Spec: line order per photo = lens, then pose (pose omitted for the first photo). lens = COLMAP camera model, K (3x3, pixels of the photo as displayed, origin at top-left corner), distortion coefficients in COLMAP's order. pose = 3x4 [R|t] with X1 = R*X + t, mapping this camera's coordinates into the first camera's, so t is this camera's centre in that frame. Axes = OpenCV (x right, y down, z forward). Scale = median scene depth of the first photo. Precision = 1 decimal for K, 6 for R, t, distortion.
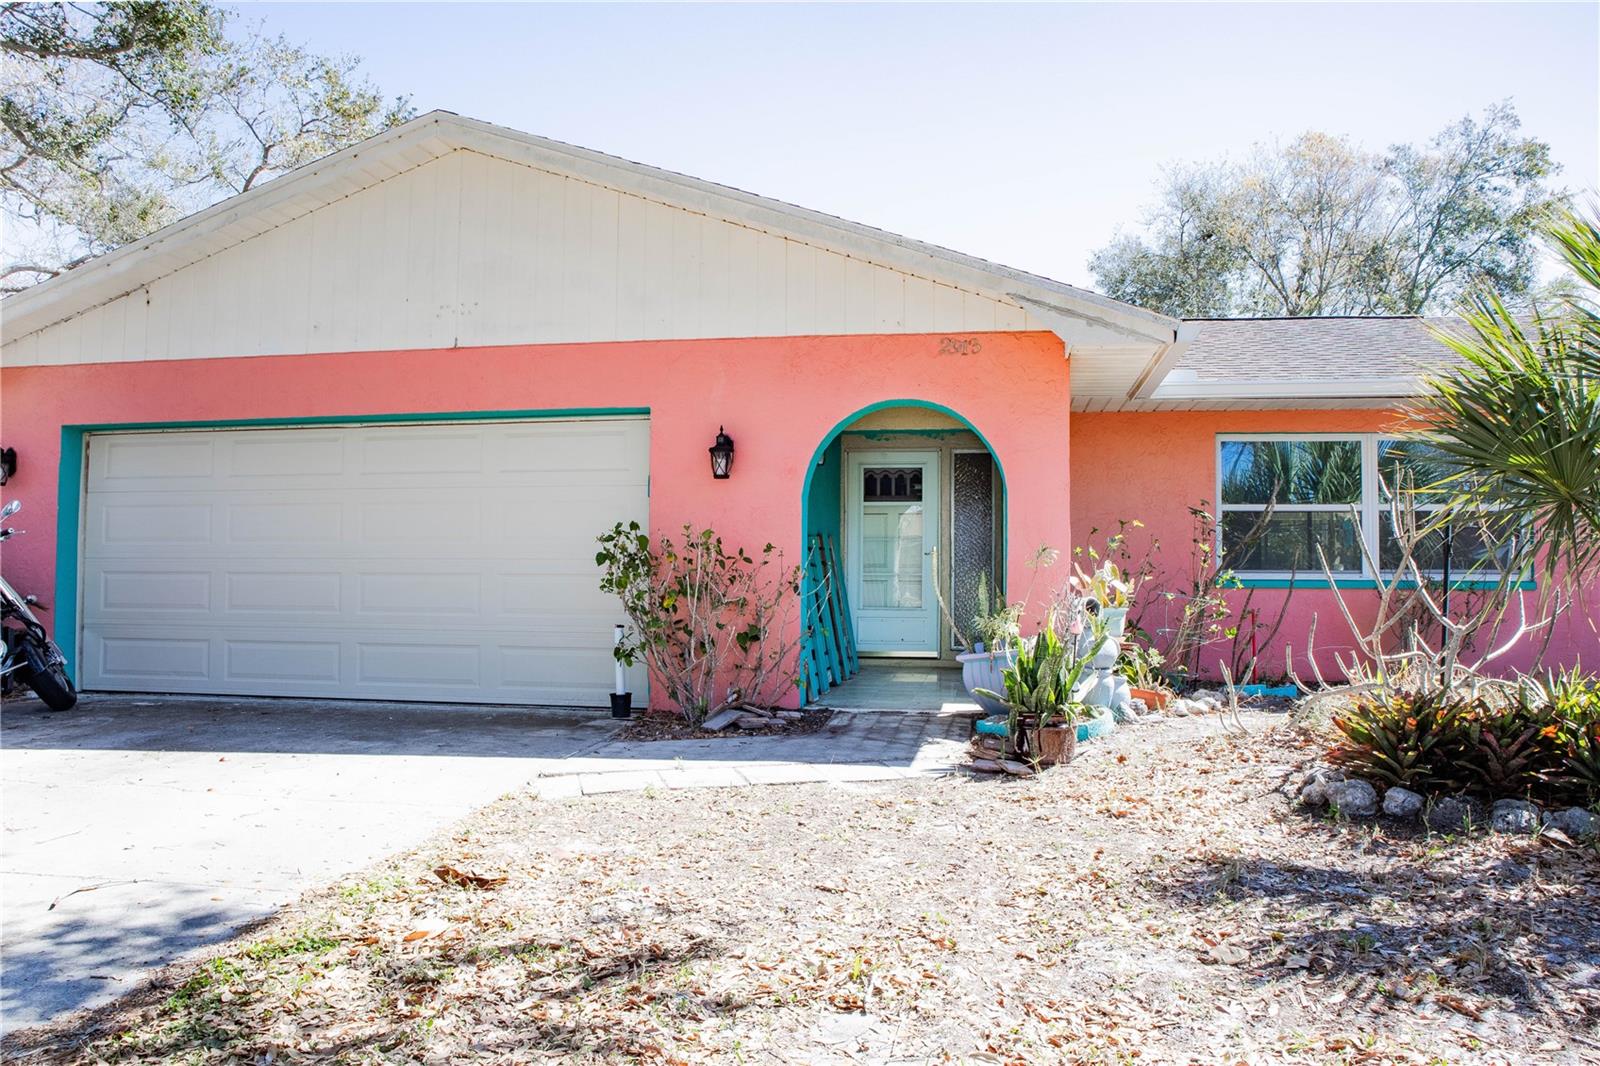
lens RADIAL K [[1140.7, 0, 824.7], [0, 1140.7, 545.6], [0, 0, 1]] dist [-0.122028, 0.074595]
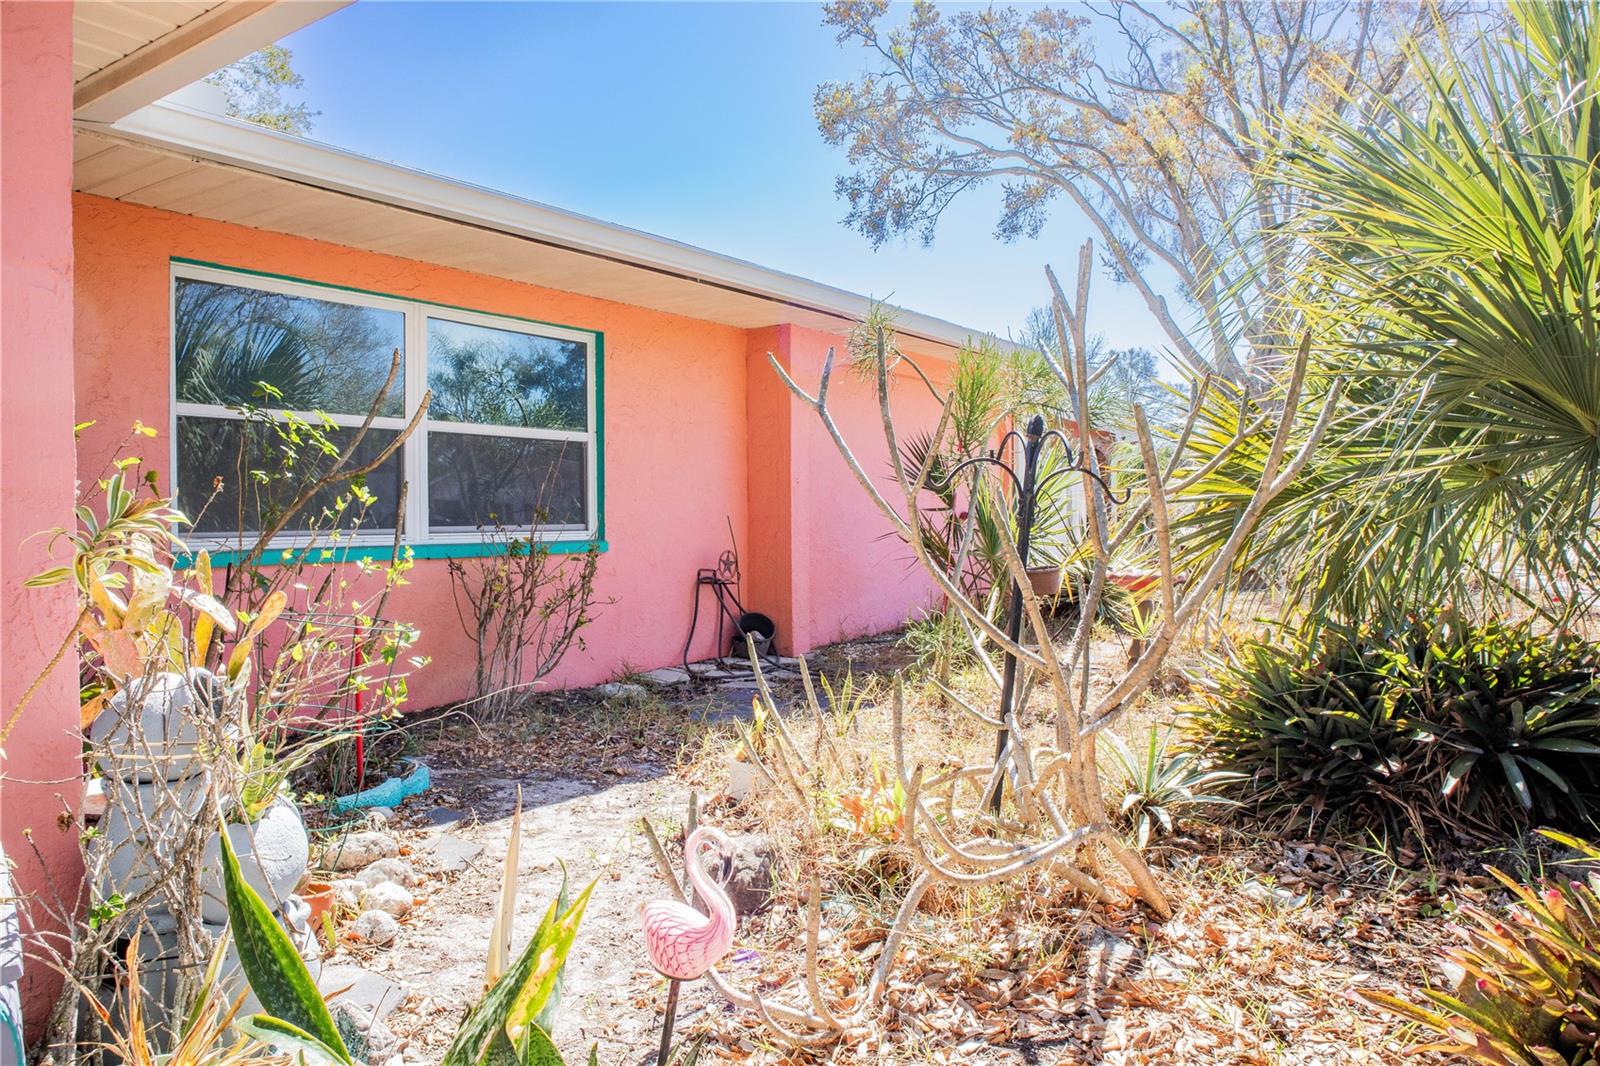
lens RADIAL K [[1140.7, 0, 824.7], [0, 1140.7, 545.6], [0, 0, 1]] dist [-0.122028, 0.074595]
pose [[0.438052, -0.034866, 0.898273, 0.045581], [-0.020227, 0.998612, 0.048625, -0.003064], [-0.898722, -0.039470, 0.436739, 0.666802]]
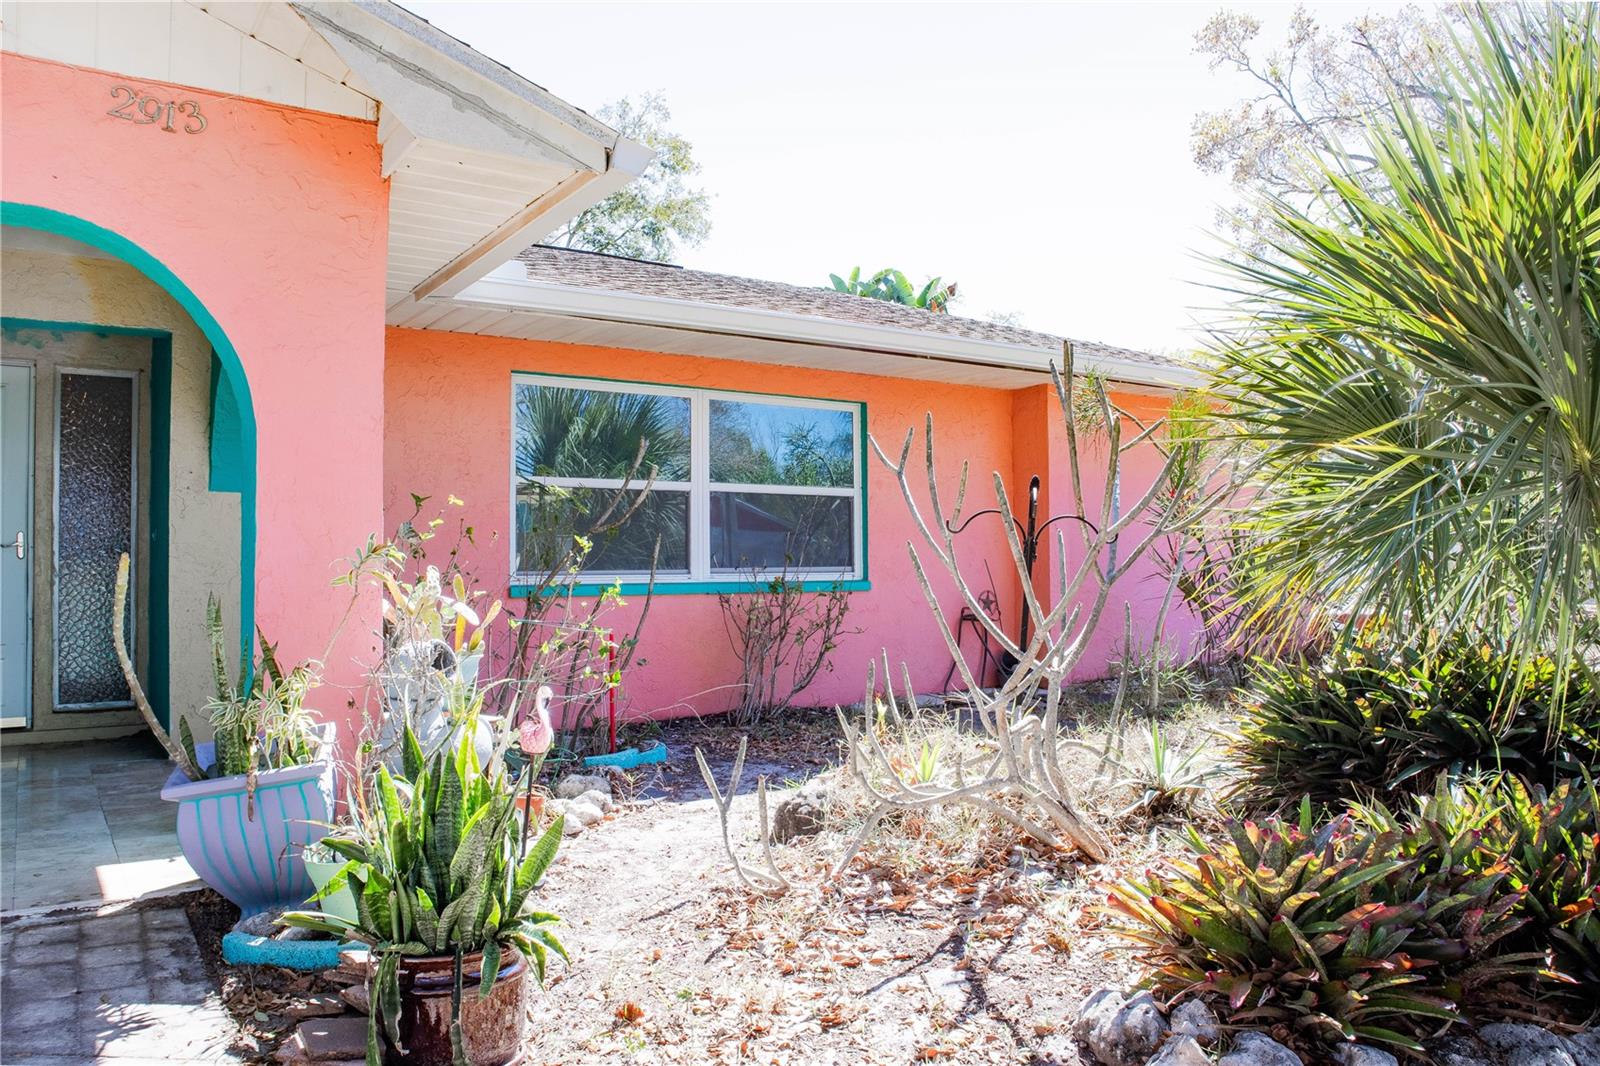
lens RADIAL K [[1159.5, 0, 794.6], [0, 1159.5, 531.5], [0, 0, 1]] dist [-0.122233, 0.088394]
pose [[0.732347, 0.004825, 0.680914, -0.000705], [-0.006780, 0.999977, 0.000206, -0.004925], [-0.680898, -0.004767, 0.732363, 0.472822]]
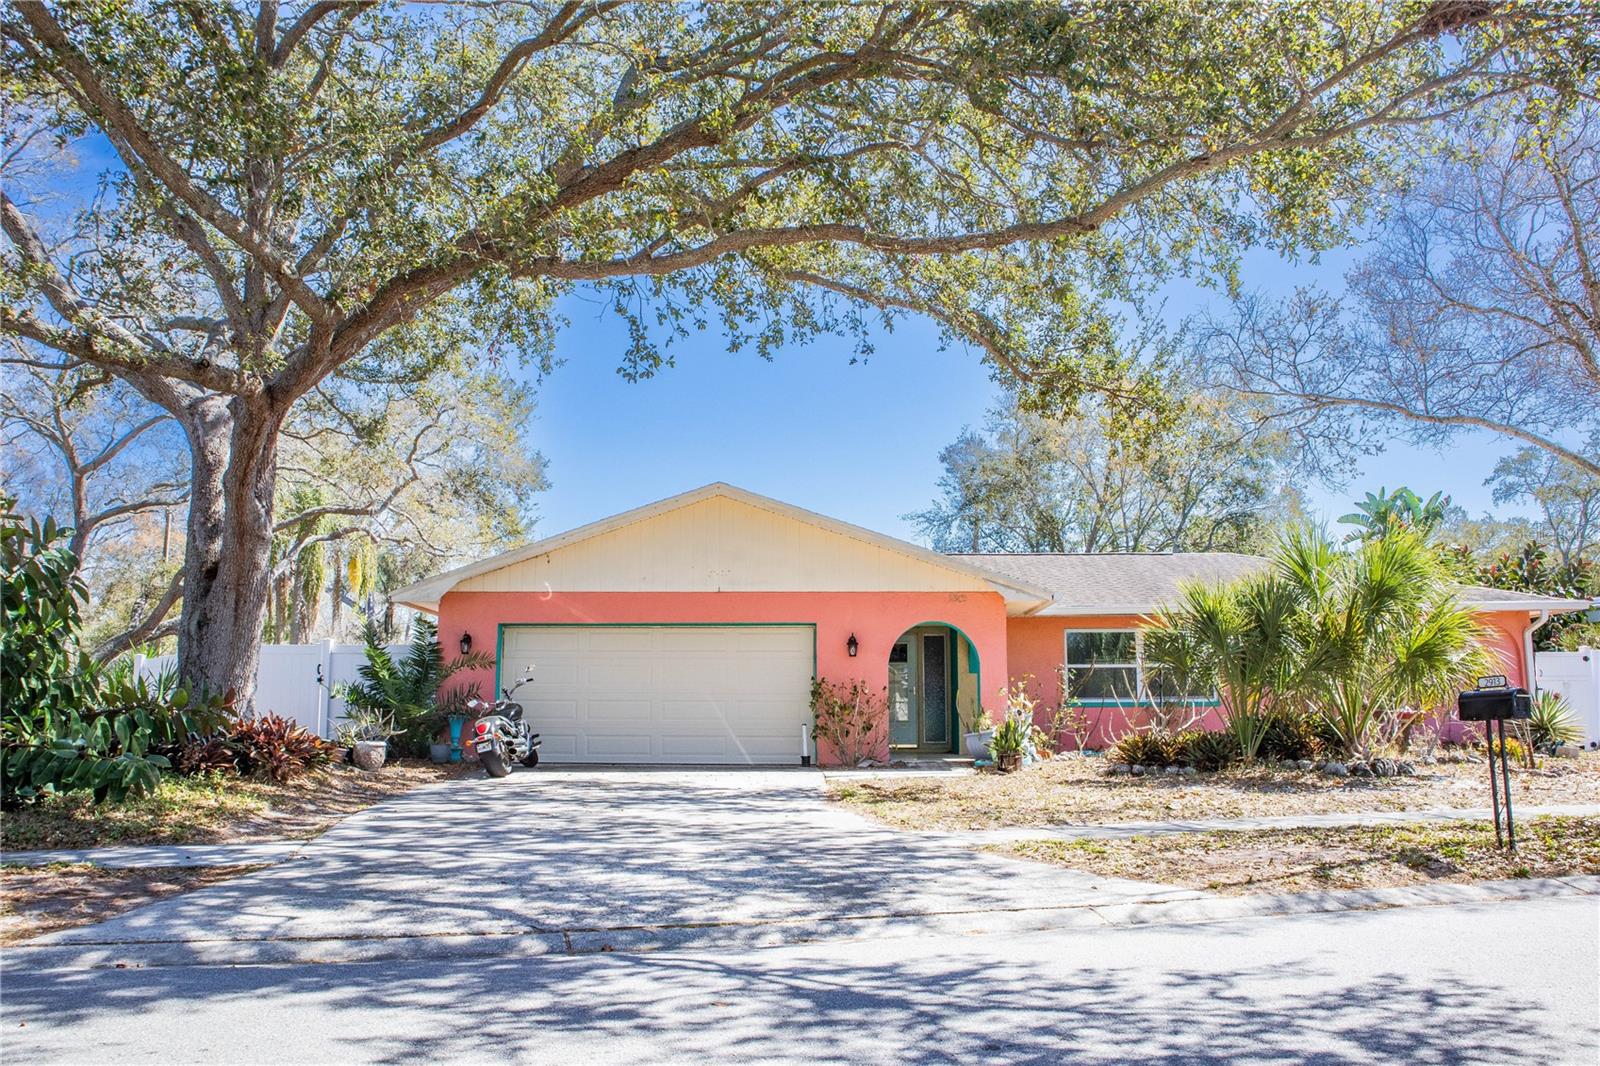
lens RADIAL K [[1159.5, 0, 794.6], [0, 1159.5, 531.5], [0, 0, 1]] dist [-0.122233, 0.088394]
pose [[0.991241, 0.017787, 0.130864, -0.495240], [-0.000637, 0.991522, -0.129941, -0.007540], [-0.132066, 0.128719, 0.982848, -1.208378]]
